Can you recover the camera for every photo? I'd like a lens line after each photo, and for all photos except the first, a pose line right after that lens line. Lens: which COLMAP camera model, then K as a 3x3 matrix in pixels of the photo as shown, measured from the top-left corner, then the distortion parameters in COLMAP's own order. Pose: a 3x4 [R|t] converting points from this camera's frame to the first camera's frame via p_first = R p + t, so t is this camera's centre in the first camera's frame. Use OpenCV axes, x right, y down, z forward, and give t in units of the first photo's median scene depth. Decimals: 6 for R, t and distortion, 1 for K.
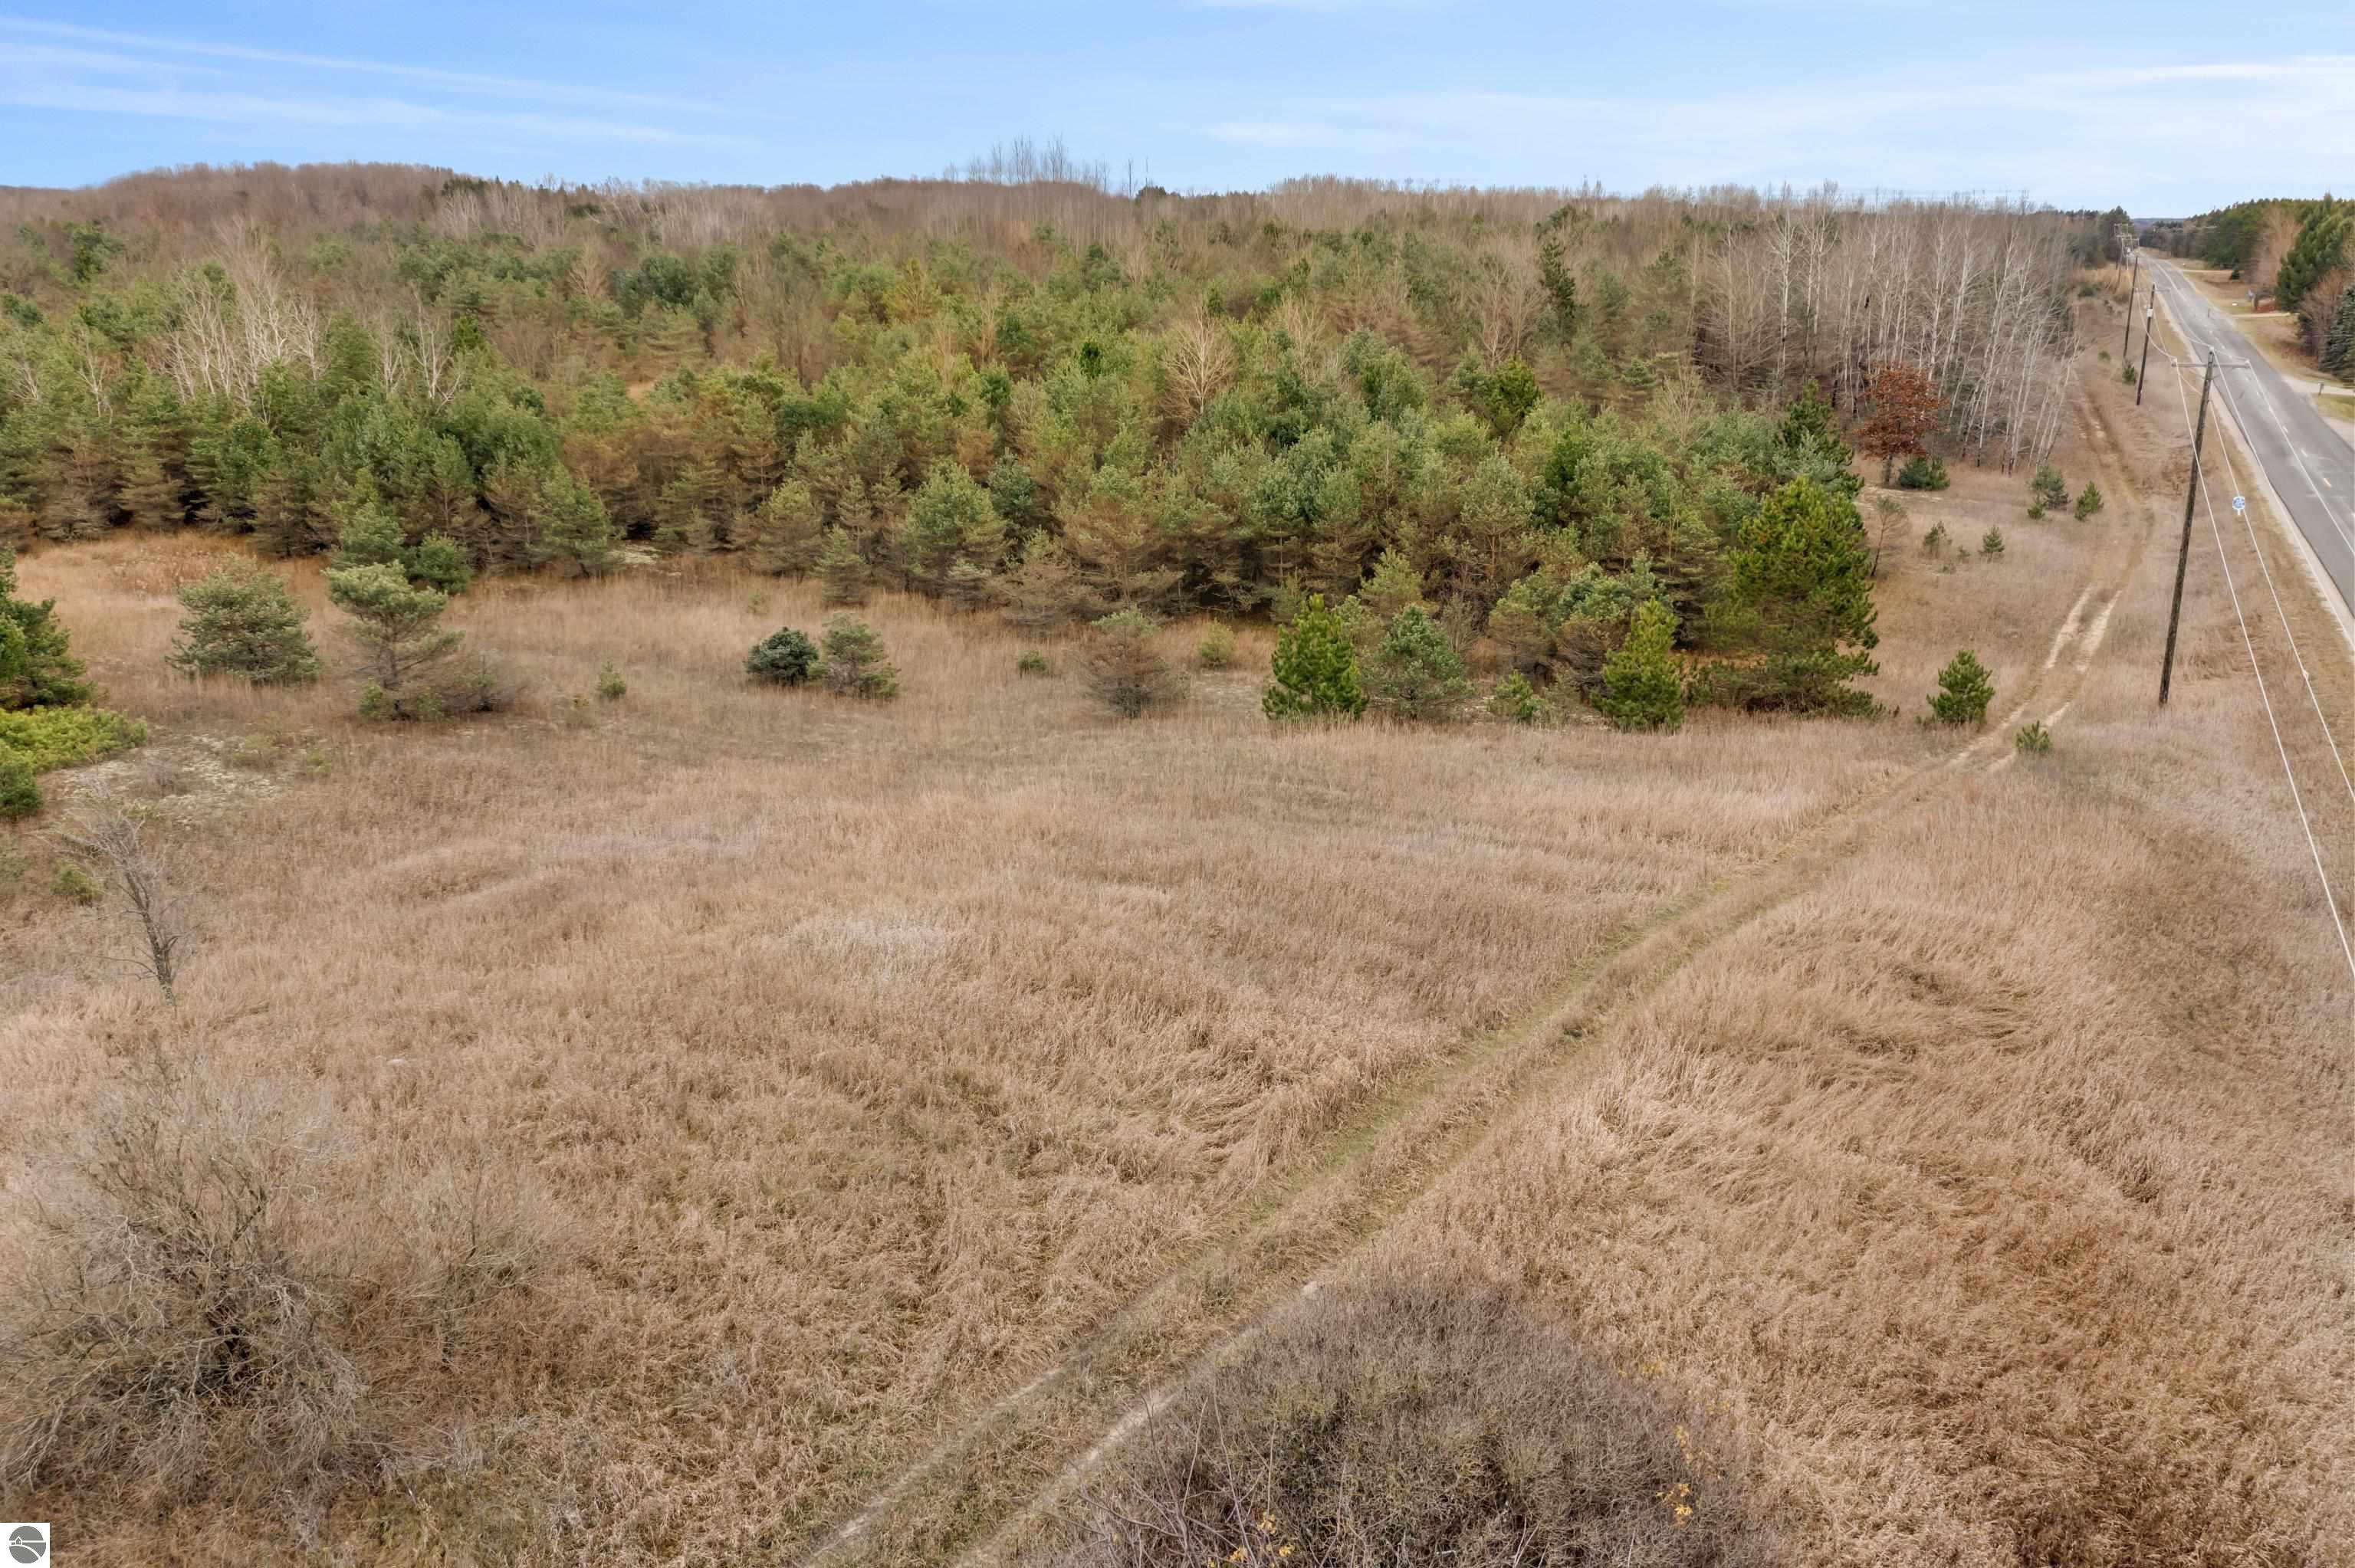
lens RADIAL K [[1894.0, 0, 1175.8], [0, 1894.0, 777.2], [0, 0, 1]] dist [0.007435, 0.006098]
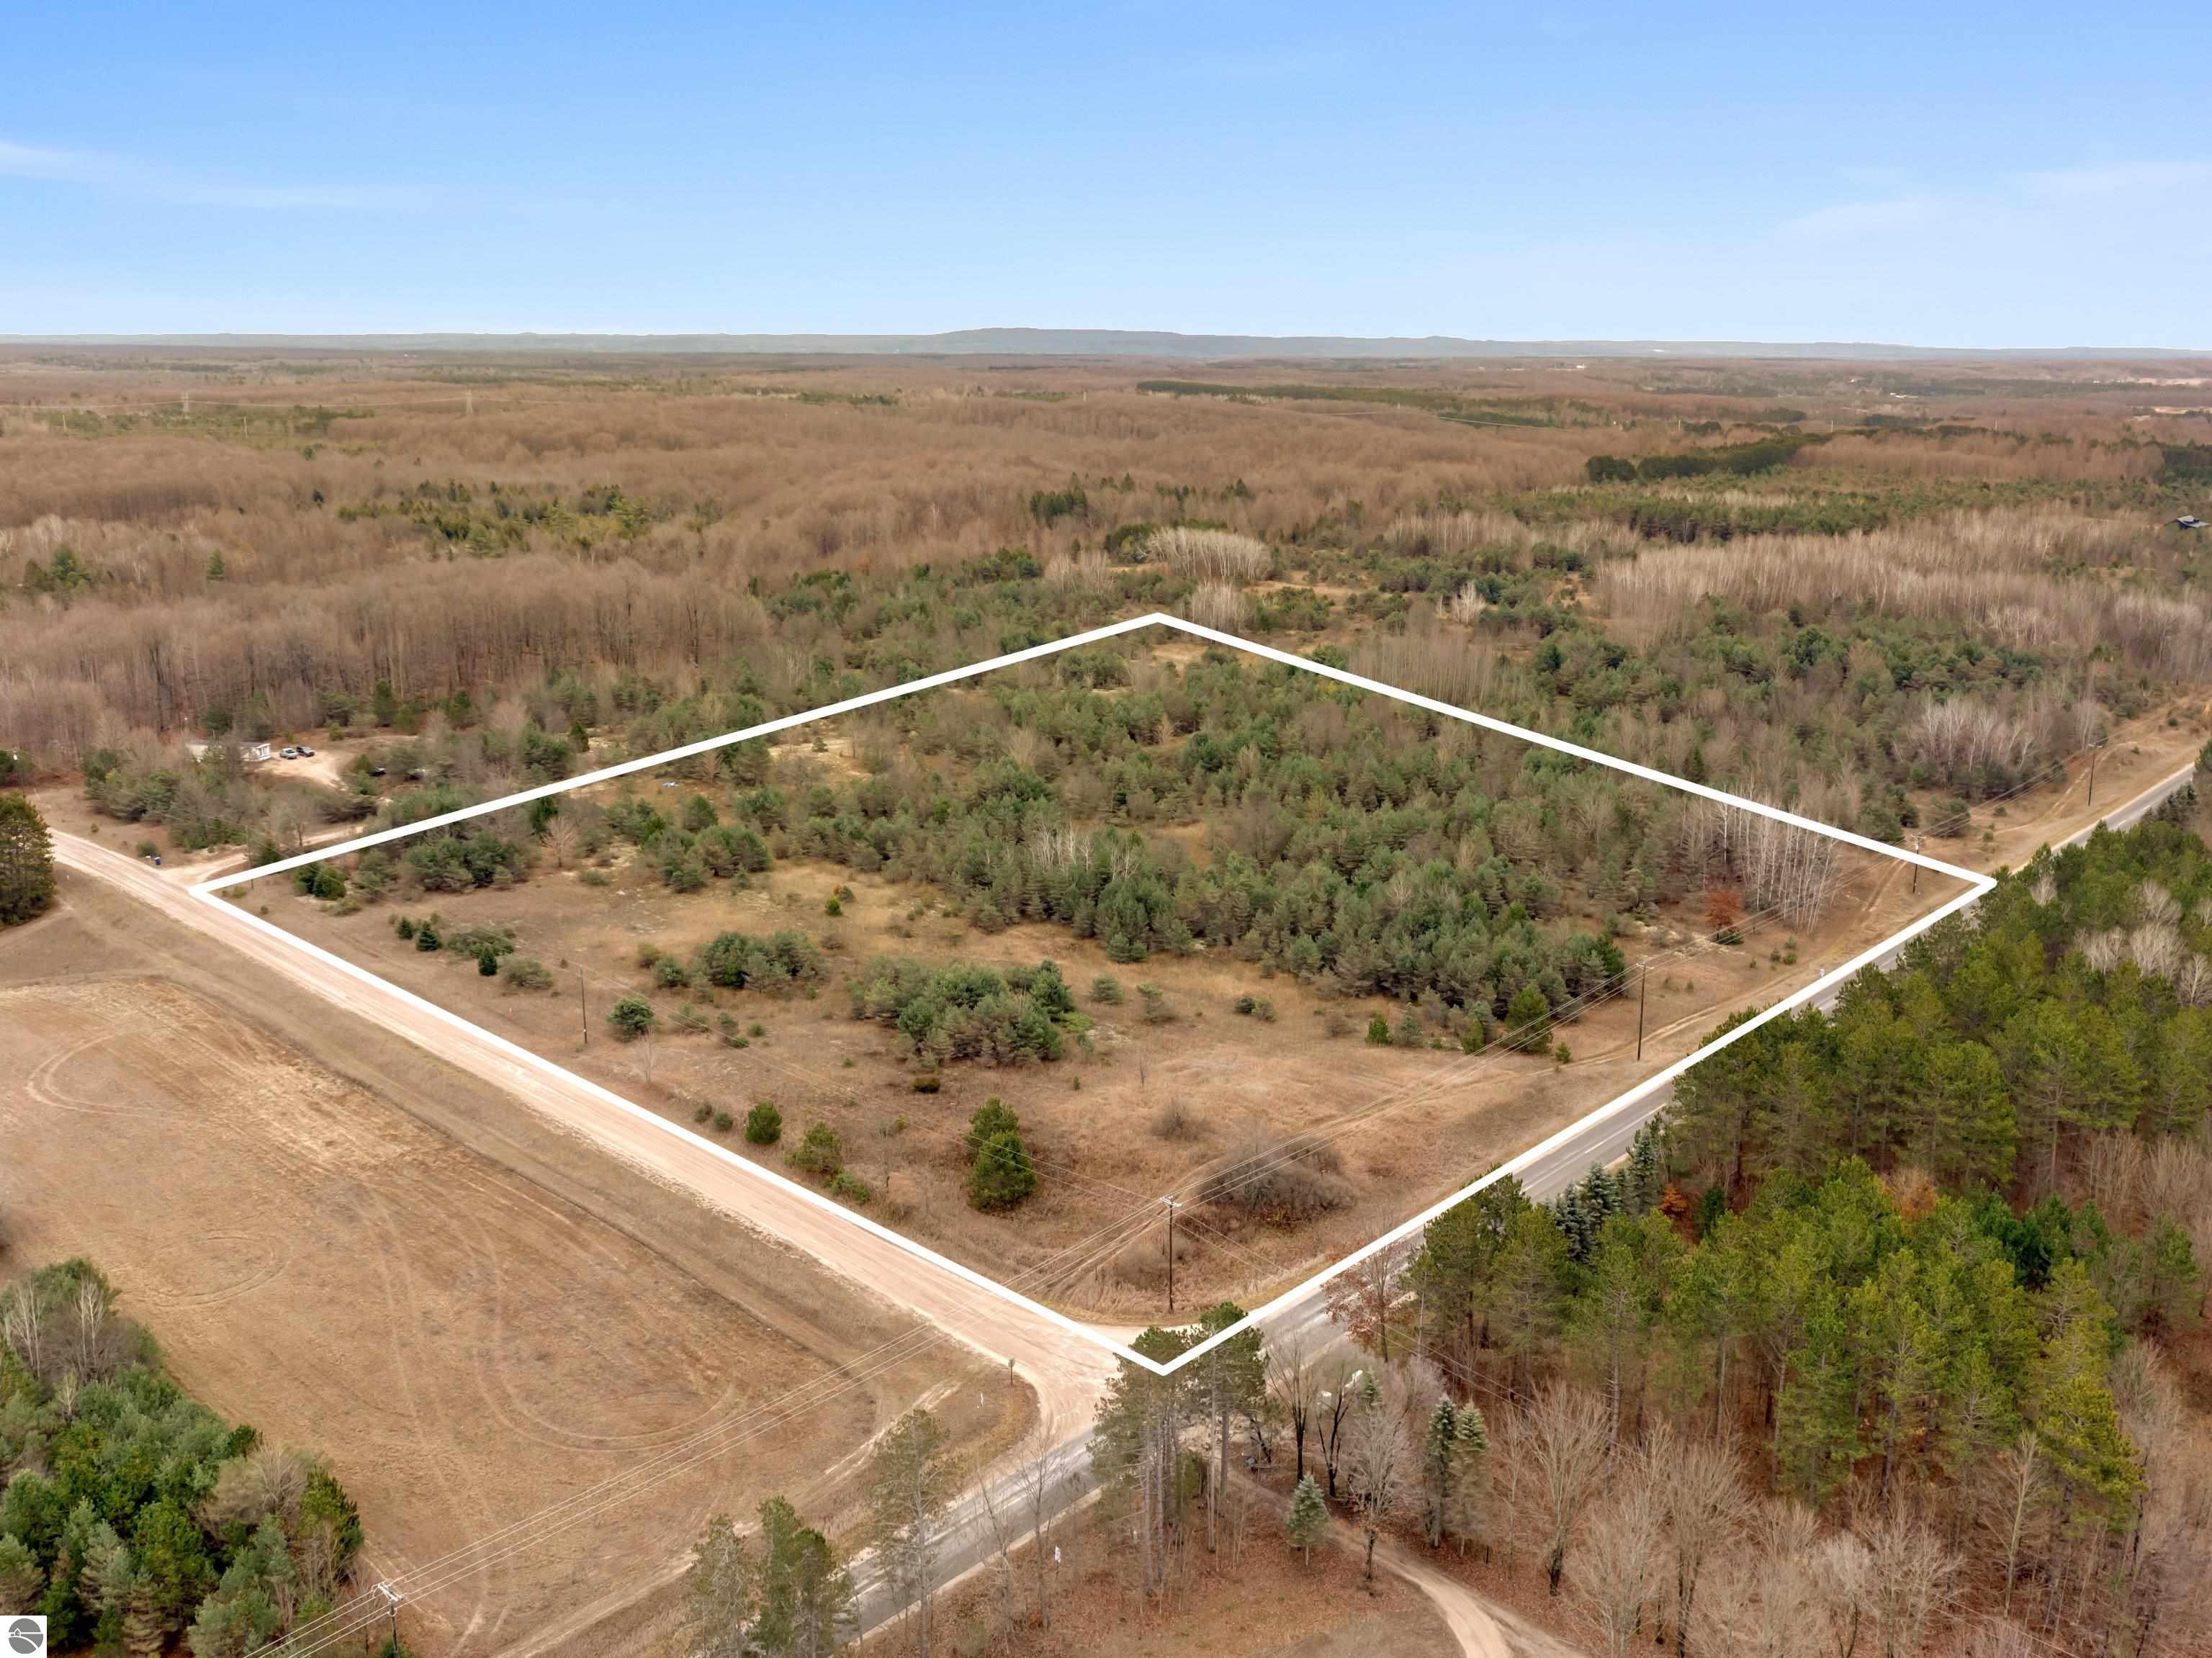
lens RADIAL K [[1848.4, 0, 1103.4], [0, 1848.4, 828.5], [0, 0, 1]] dist [-0.012653, -0.003128]
pose [[0.957790, 0.065398, -0.279932, 0.388136], [-0.081733, 0.995542, -0.047069, -0.168880], [0.275606, 0.067962, 0.958865, -1.931510]]
